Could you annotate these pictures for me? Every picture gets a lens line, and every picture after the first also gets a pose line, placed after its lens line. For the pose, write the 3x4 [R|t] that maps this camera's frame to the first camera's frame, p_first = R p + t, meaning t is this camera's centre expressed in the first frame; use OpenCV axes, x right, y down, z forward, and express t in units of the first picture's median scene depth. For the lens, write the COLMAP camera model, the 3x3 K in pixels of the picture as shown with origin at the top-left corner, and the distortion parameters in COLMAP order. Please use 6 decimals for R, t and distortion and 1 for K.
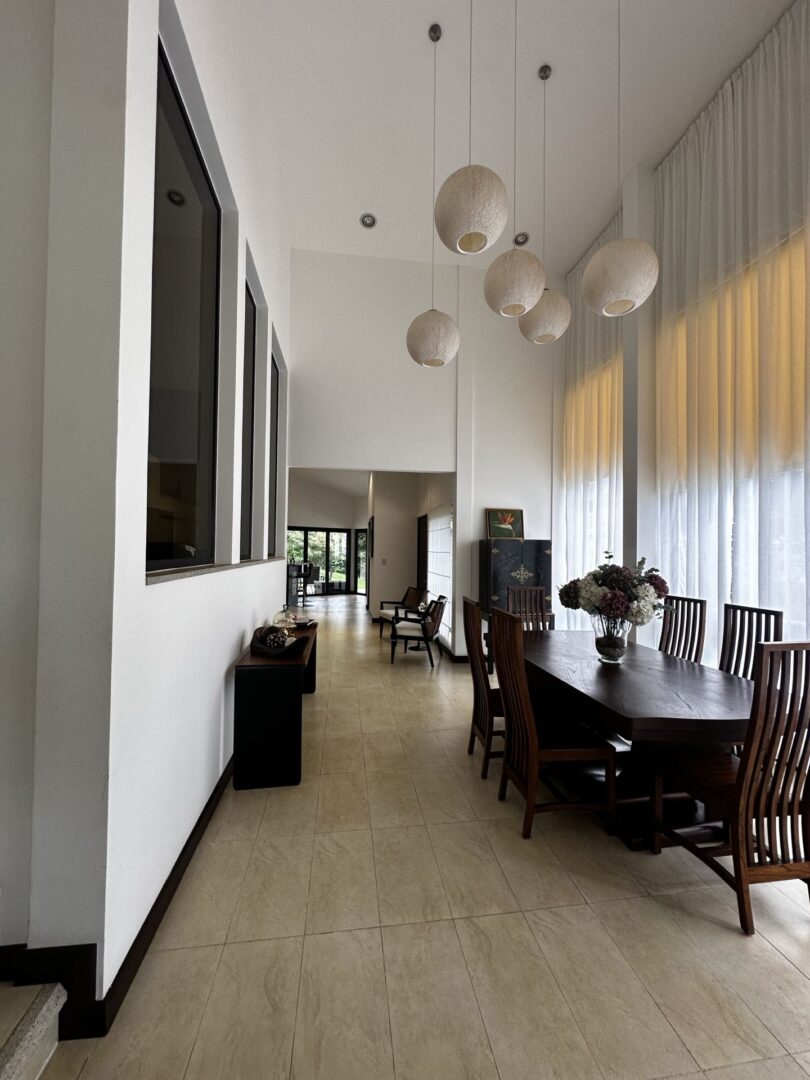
lens RADIAL K [[431.9, 0, 405.5], [0, 431.9, 540.7], [0, 0, 1]] dist [0.000472, 0.000730]
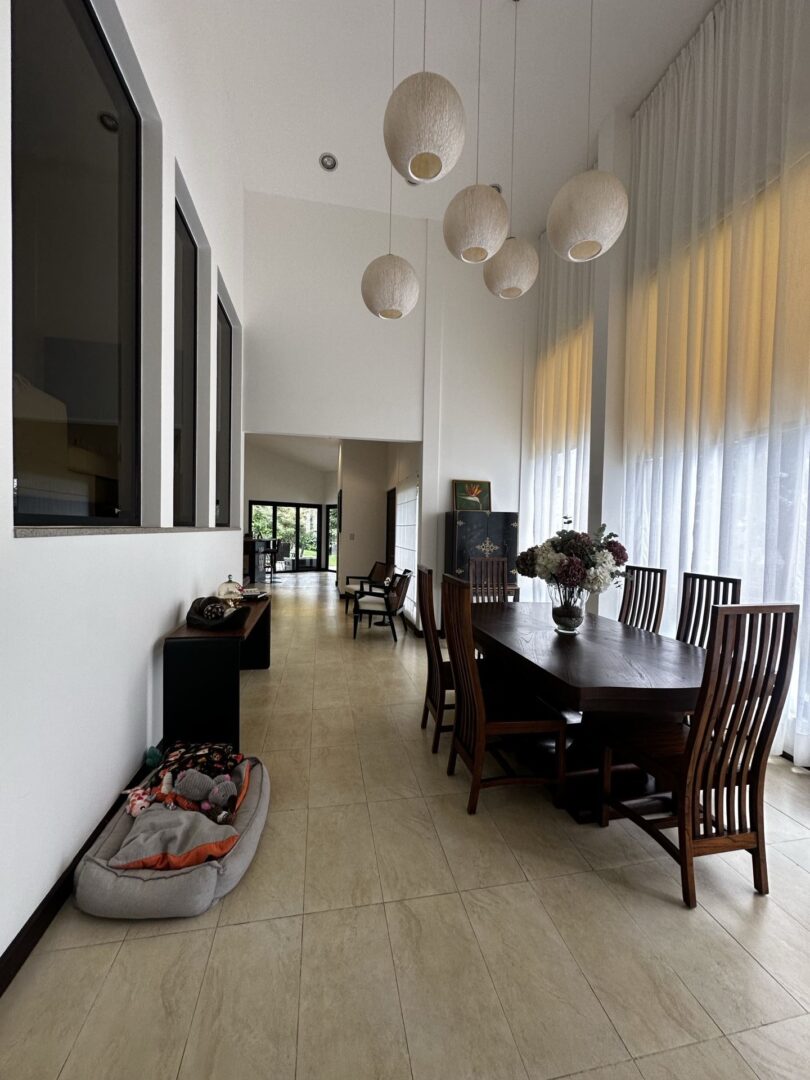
lens RADIAL K [[431.9, 0, 405.2], [0, 431.9, 540.5], [0, 0, 1]] dist [0.000472, 0.000730]
pose [[0.998666, 0.006065, 0.051274, 0.064171], [-0.008451, 0.998885, 0.046447, 0.035225], [-0.050935, -0.046819, 0.997604, 0.068248]]
